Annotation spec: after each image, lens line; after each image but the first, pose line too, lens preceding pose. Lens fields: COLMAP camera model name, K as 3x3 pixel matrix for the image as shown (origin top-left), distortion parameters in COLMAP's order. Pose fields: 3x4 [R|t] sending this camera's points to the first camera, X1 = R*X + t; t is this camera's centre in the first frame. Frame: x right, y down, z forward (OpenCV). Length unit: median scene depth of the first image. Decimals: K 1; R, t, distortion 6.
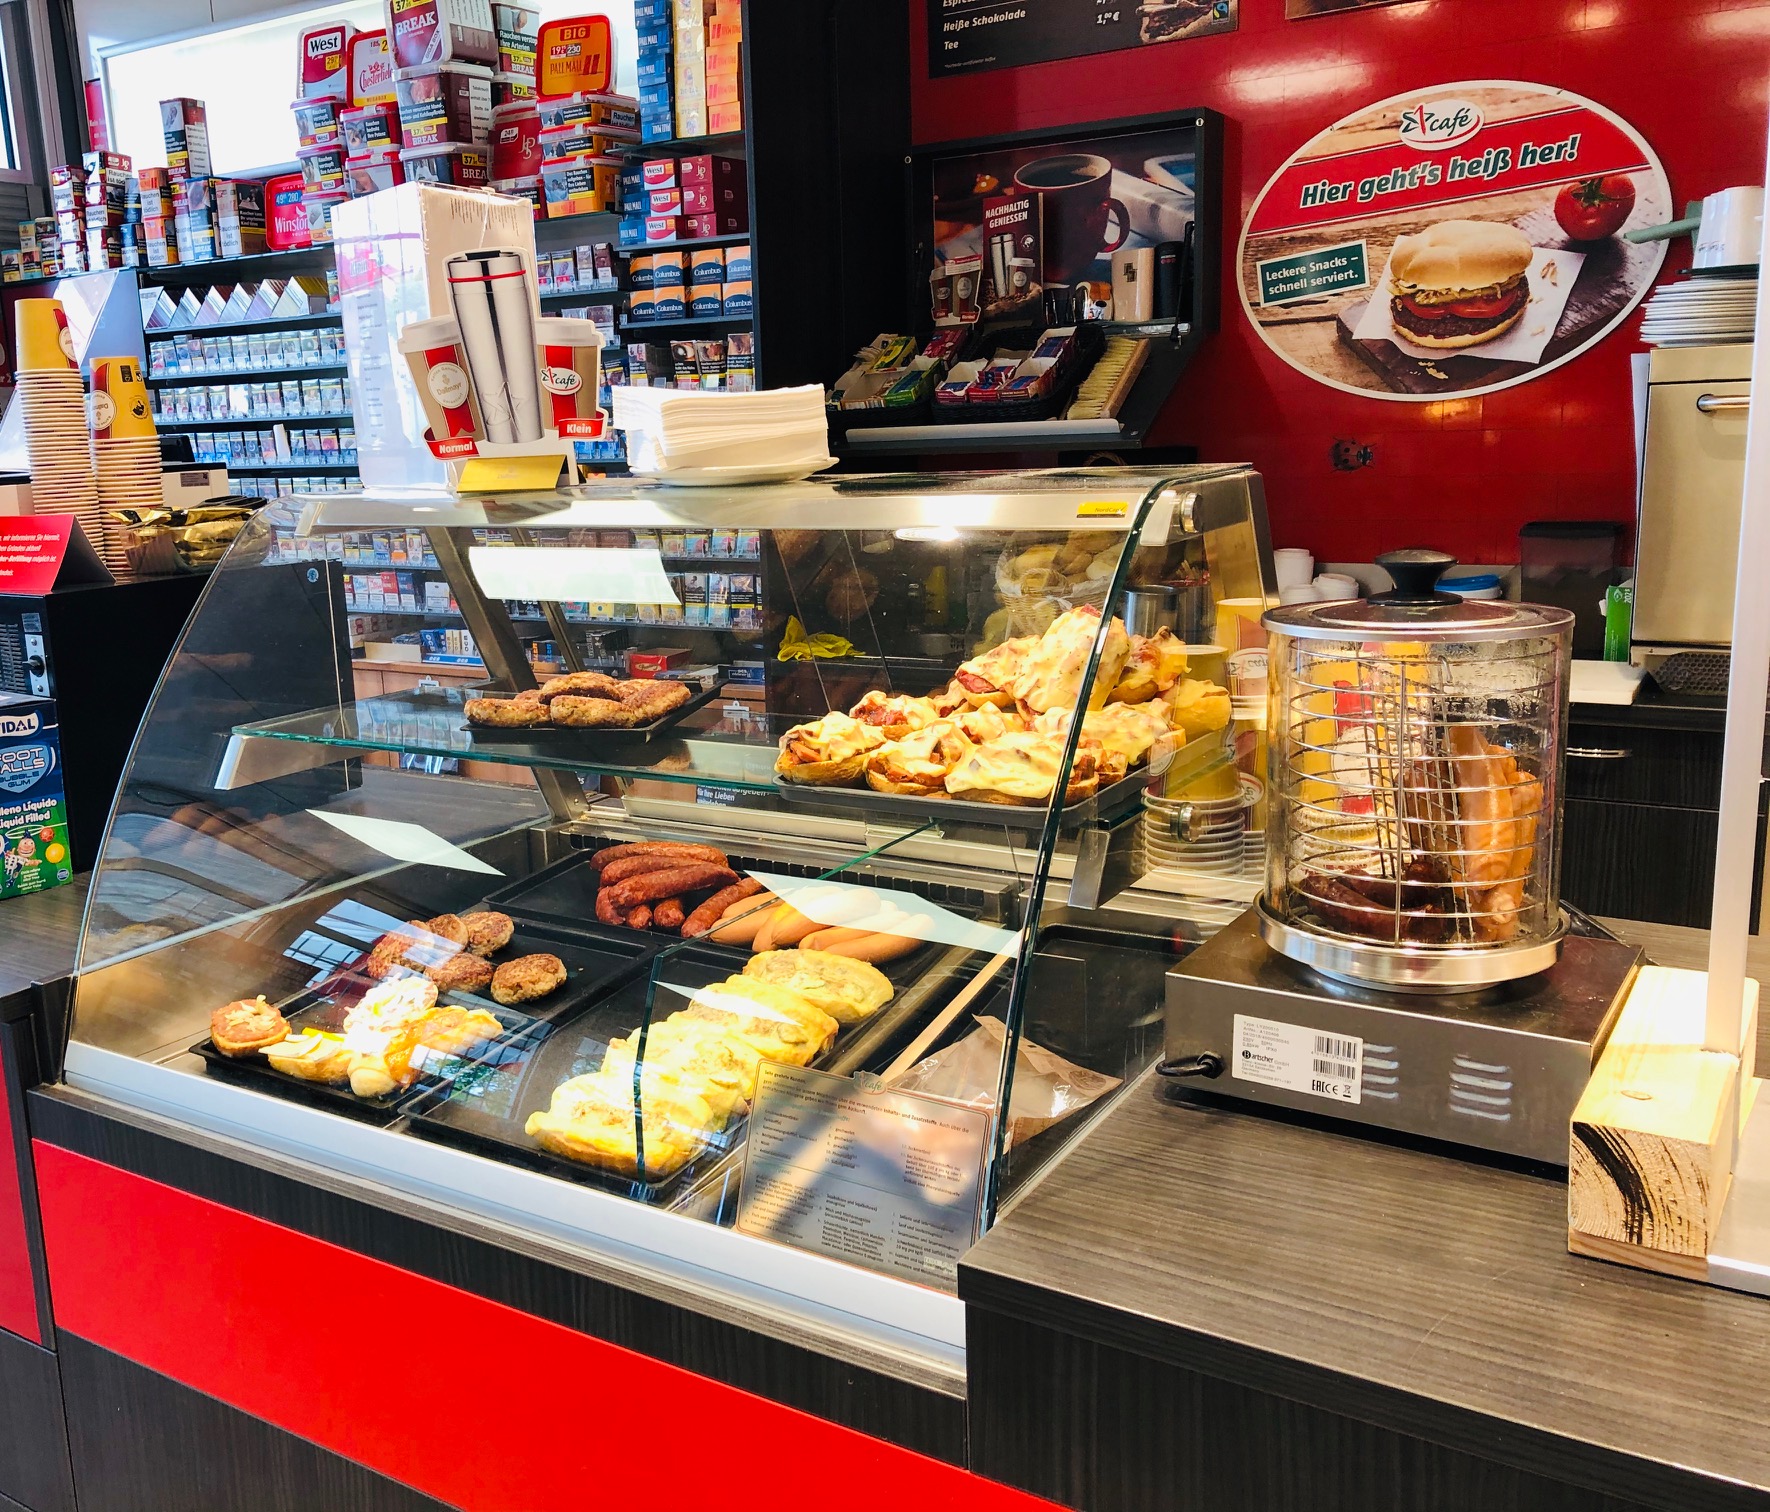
lens RADIAL K [[1620.2, 0, 882.7], [0, 1620.2, 753.1], [0, 0, 1]] dist [0.036510, 0.000000]
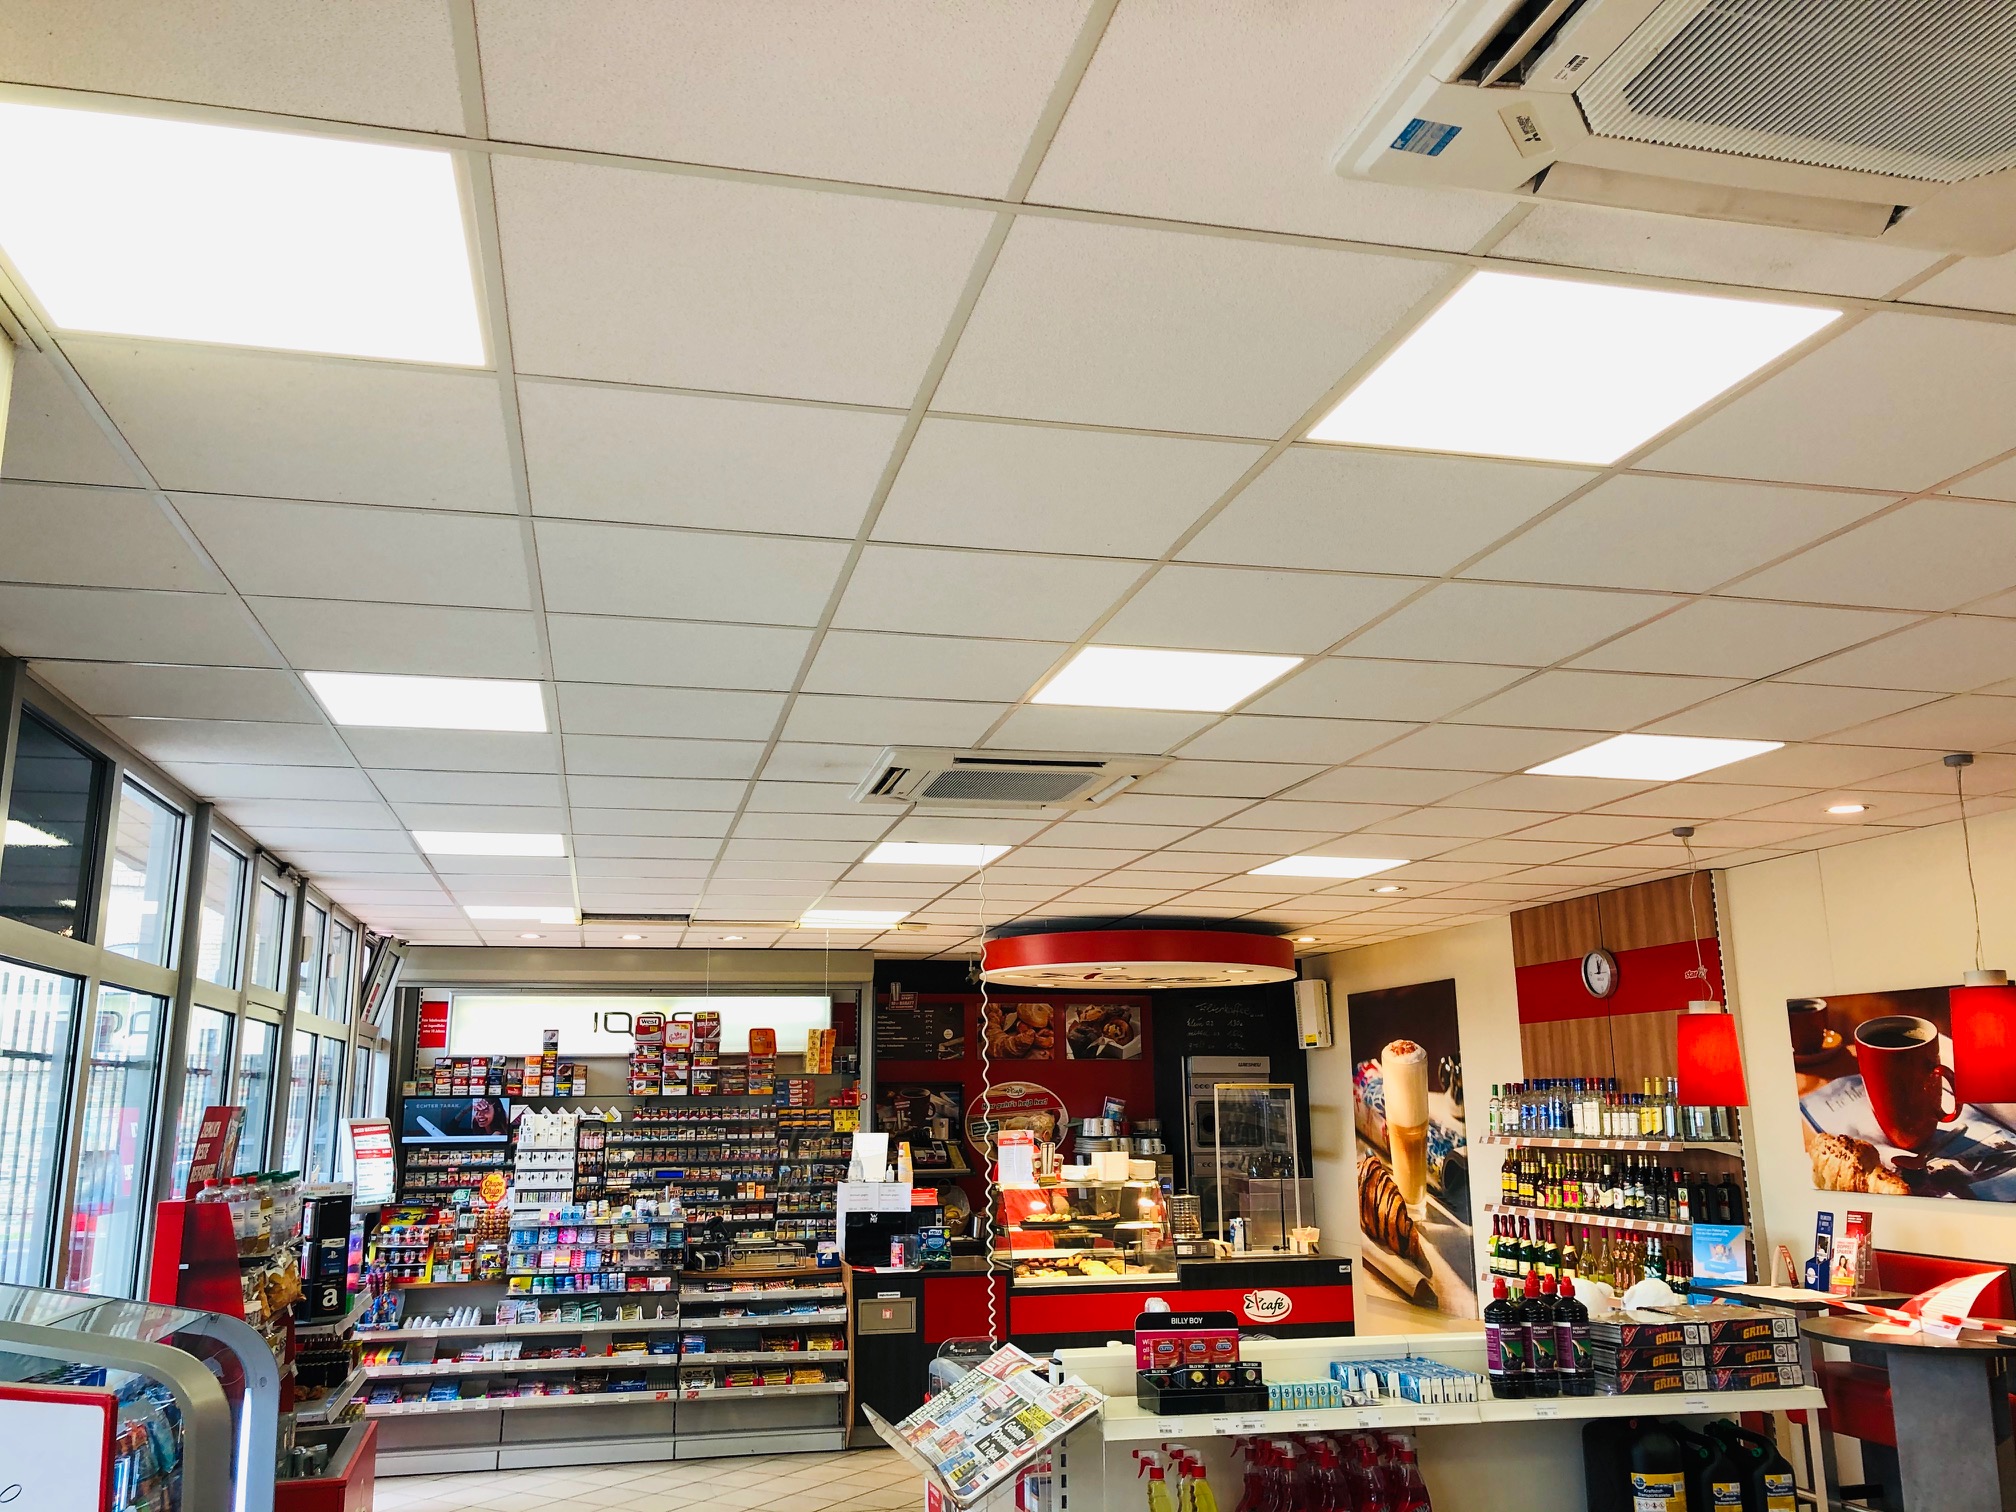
lens RADIAL K [[1617.8, 0, 1004.6], [0, 1617.8, 755.1], [0, 0, 1]] dist [0.004515, 0.000615]
pose [[0.697238, 0.185104, 0.692529, -2.189838], [0.123028, 0.920851, -0.369996, 0.256526], [-0.706203, 0.343175, 0.619280, -1.425102]]
